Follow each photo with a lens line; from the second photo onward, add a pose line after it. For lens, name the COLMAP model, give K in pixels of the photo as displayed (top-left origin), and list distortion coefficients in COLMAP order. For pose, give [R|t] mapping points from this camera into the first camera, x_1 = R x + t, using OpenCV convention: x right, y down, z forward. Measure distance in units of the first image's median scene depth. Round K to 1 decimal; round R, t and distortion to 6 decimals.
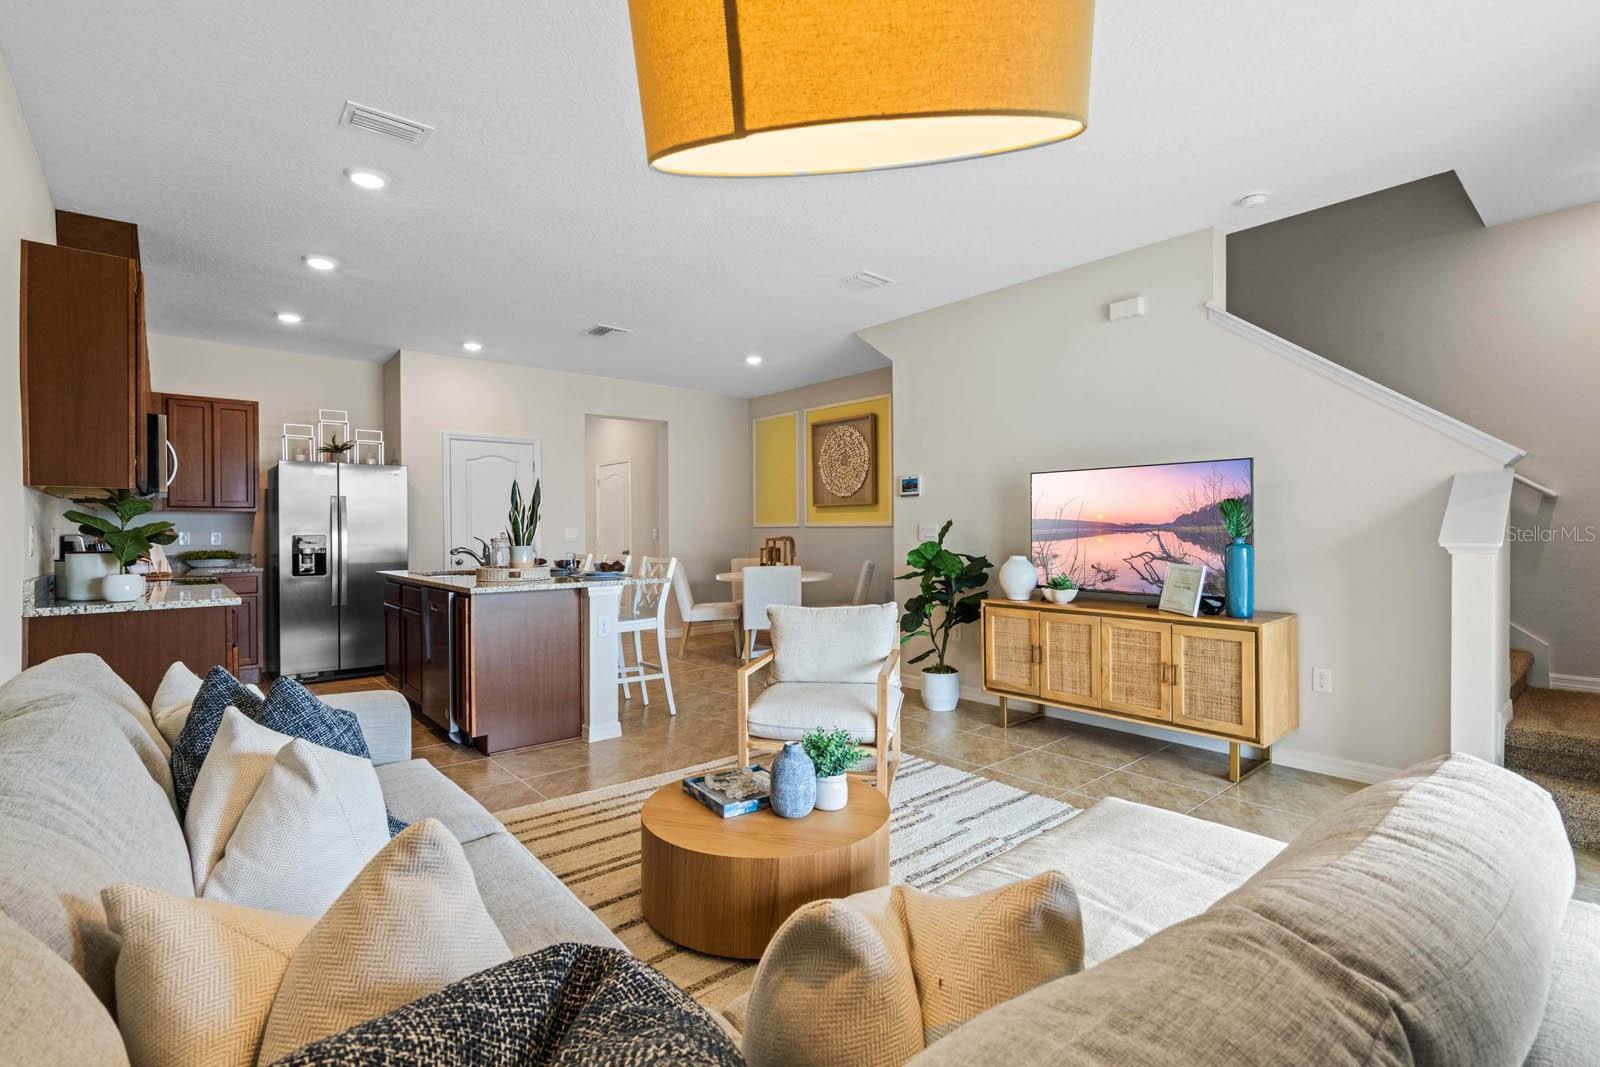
lens RADIAL K [[737.9, 0, 799.9], [0, 737.9, 529.7], [0, 0, 1]] dist [-0.001492, 0.000248]
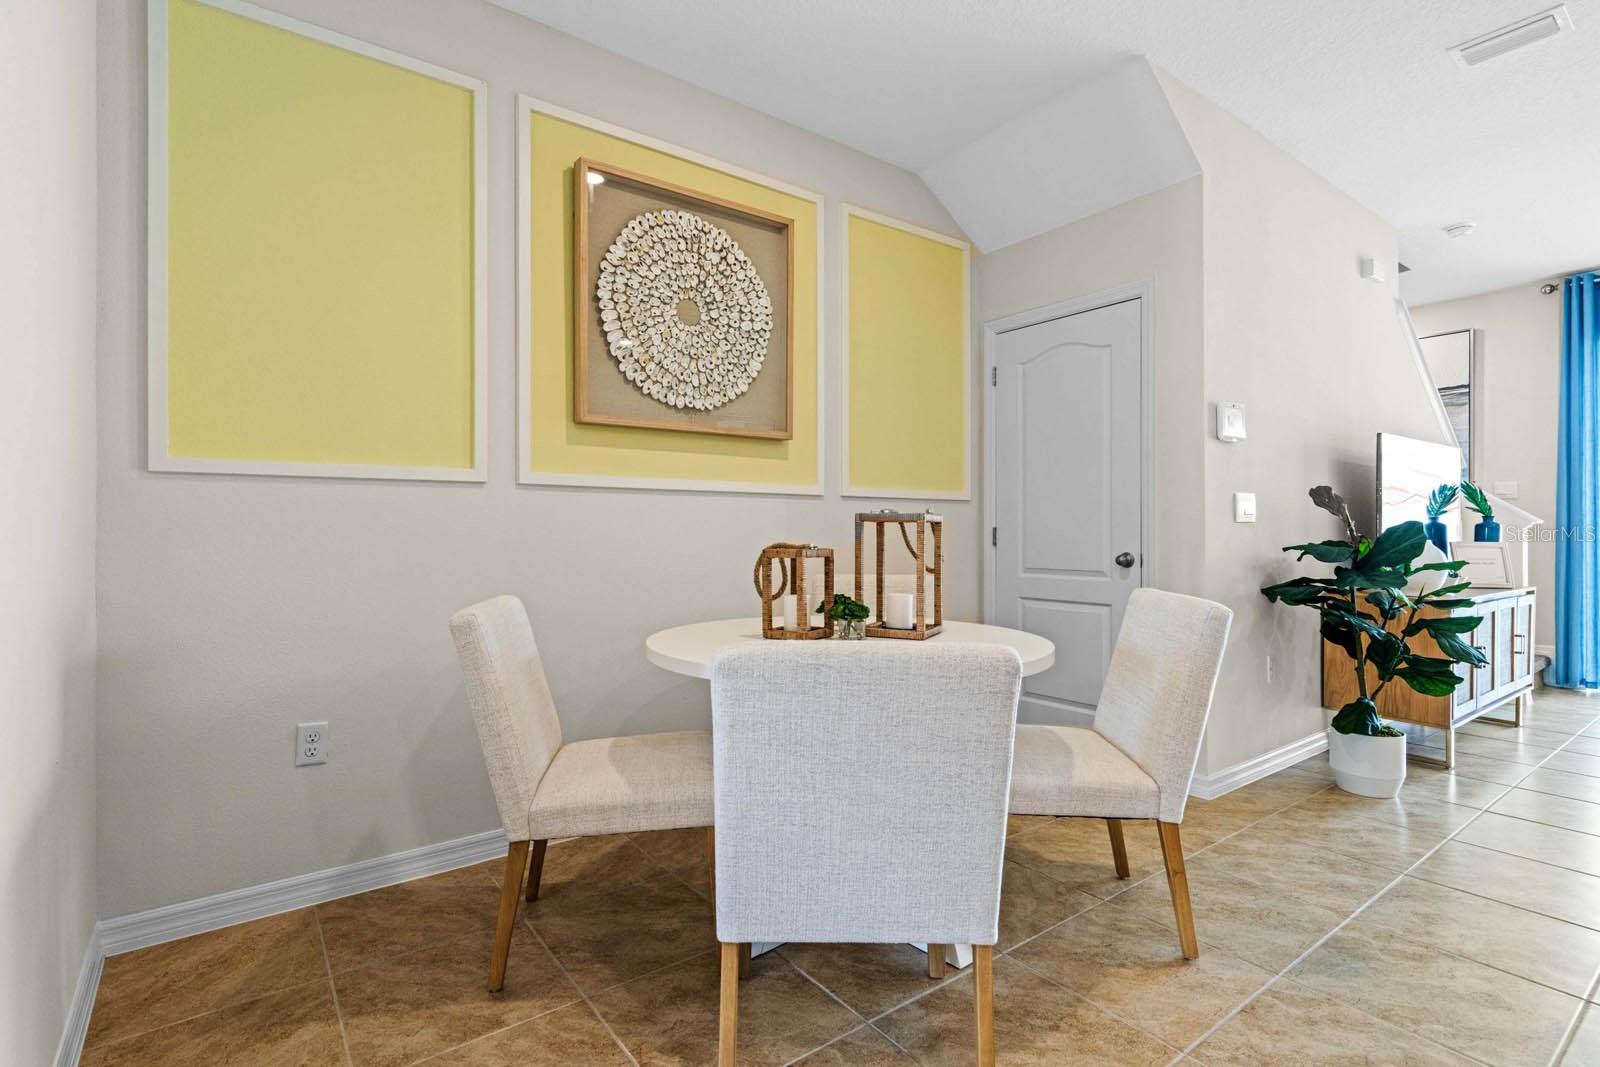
lens RADIAL K [[766.2, 0, 800.0], [0, 766.2, 533.5], [0, 0, 1]] dist [0.000989, 0.000429]
pose [[0.070871, 0.005327, 0.997471, -0.407438], [0.002084, 0.999983, -0.005488, 0.025033], [-0.997483, 0.002467, 0.070858, 1.186854]]
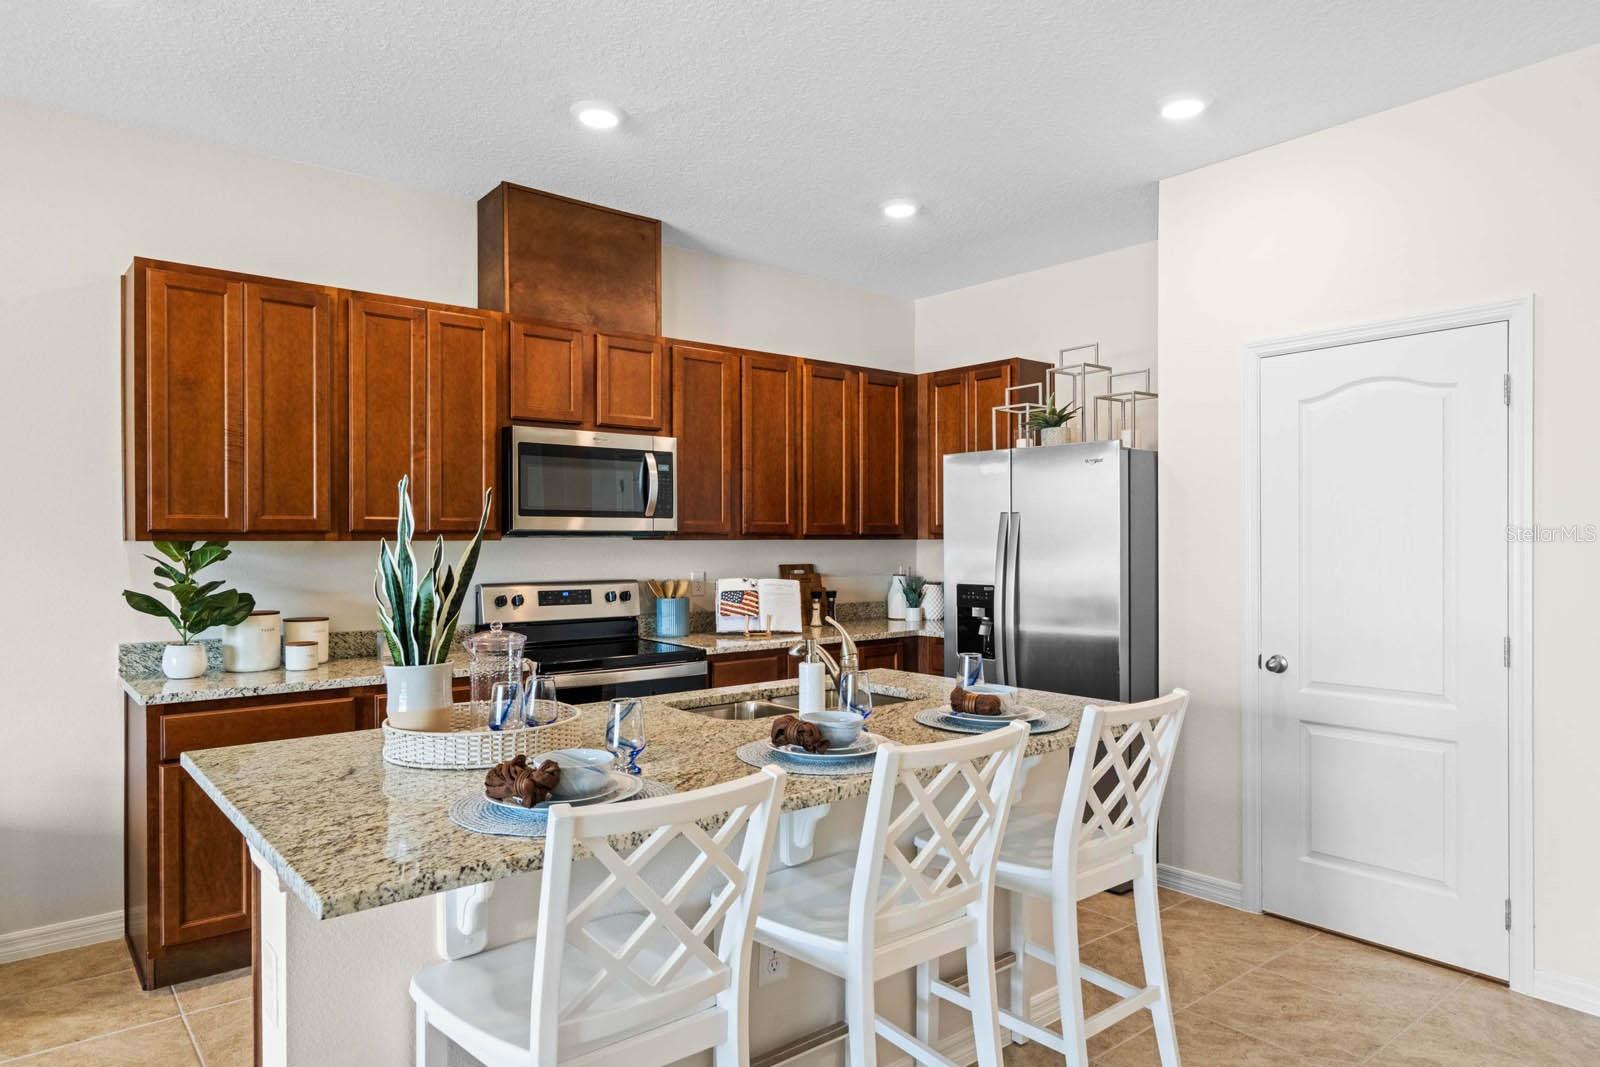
lens RADIAL K [[982.6, 0, 800.0], [0, 982.6, 533.5], [0, 0, 1]] dist [-0.002058, -0.001069]
pose [[-0.022010, 0.000257, -0.999758, 0.076028], [0.002560, 0.999997, 0.000200, -0.030843], [0.999754, -0.002555, -0.022010, 0.861017]]
